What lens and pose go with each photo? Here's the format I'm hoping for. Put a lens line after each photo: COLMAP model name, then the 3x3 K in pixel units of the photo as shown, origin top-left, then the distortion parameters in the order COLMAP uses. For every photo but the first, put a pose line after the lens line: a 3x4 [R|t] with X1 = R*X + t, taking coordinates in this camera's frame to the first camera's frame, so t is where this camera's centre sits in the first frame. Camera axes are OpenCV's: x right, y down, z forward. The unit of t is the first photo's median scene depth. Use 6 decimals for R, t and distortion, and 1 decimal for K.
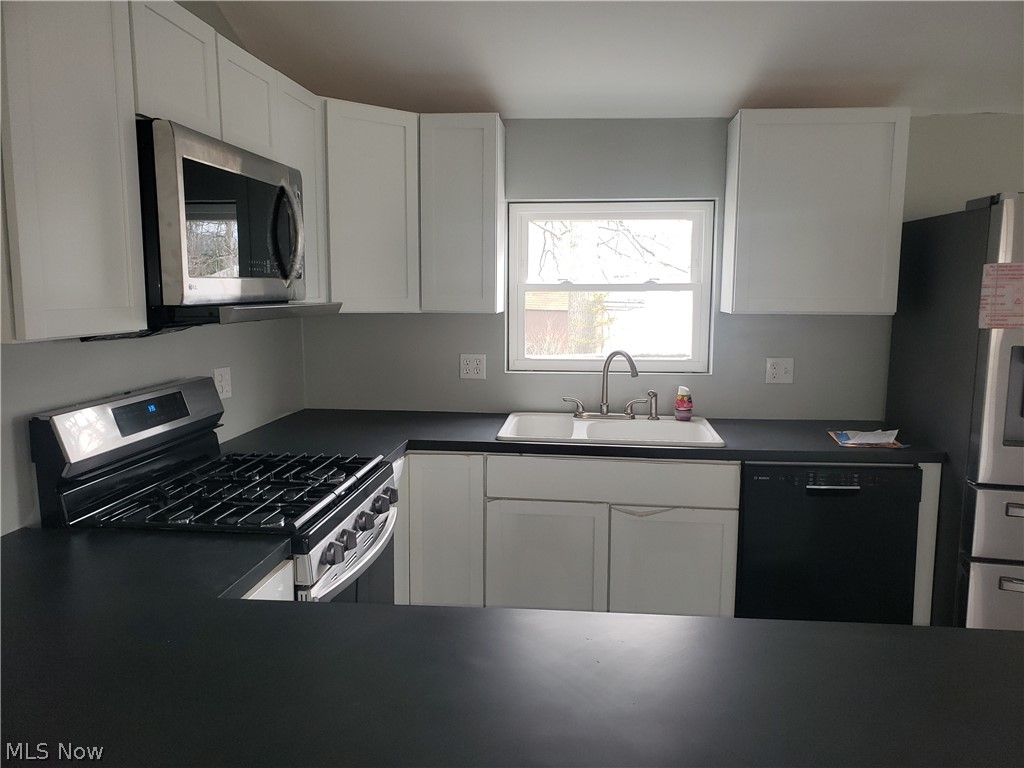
lens RADIAL K [[799.7, 0, 536.5], [0, 799.7, 388.3], [0, 0, 1]] dist [0.037521, -0.006729]
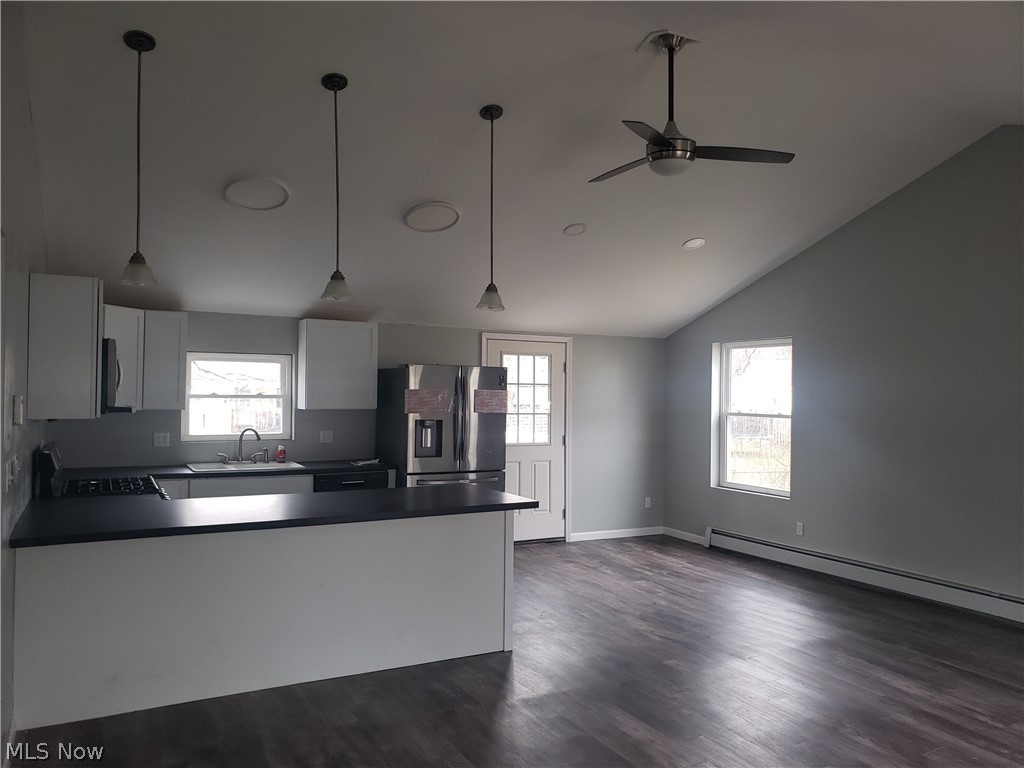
lens RADIAL K [[799.7, 0, 528.6], [0, 799.7, 383.6], [0, 0, 1]] dist [0.037521, -0.006729]
pose [[0.830870, 0.008228, 0.556406, -0.453606], [0.065979, 0.991381, -0.113186, 0.120439], [-0.552541, 0.130754, 0.823166, -1.102728]]
